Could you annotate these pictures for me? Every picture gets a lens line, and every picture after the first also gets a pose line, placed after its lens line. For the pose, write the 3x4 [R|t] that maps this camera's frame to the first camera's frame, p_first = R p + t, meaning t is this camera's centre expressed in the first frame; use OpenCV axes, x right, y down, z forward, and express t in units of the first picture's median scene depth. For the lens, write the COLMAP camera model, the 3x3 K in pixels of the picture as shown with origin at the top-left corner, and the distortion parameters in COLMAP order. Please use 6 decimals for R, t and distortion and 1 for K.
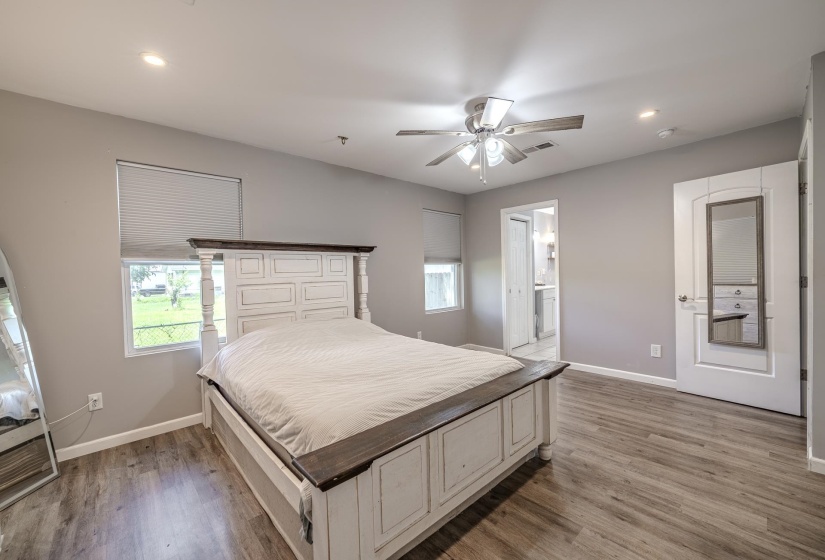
lens RADIAL K [[336.6, 0, 412.4], [0, 336.6, 278.8], [0, 0, 1]] dist [-0.000465, -0.000099]
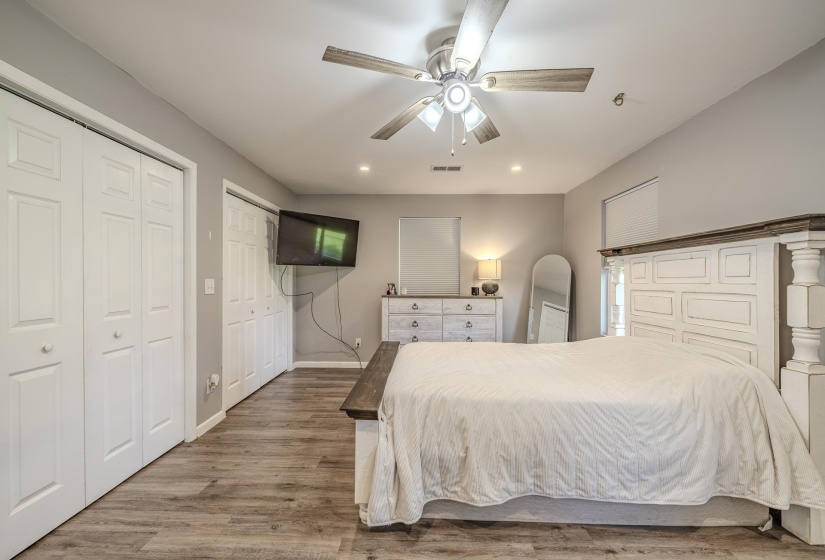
lens RADIAL K [[336.6, 0, 410.5], [0, 336.6, 280.0], [0, 0, 1]] dist [-0.000465, -0.000099]
pose [[-0.699867, 0.017033, -0.714071, 1.015467], [-0.002689, 0.999646, 0.026480, -0.054629], [0.714269, 0.020453, -0.699573, 1.867541]]
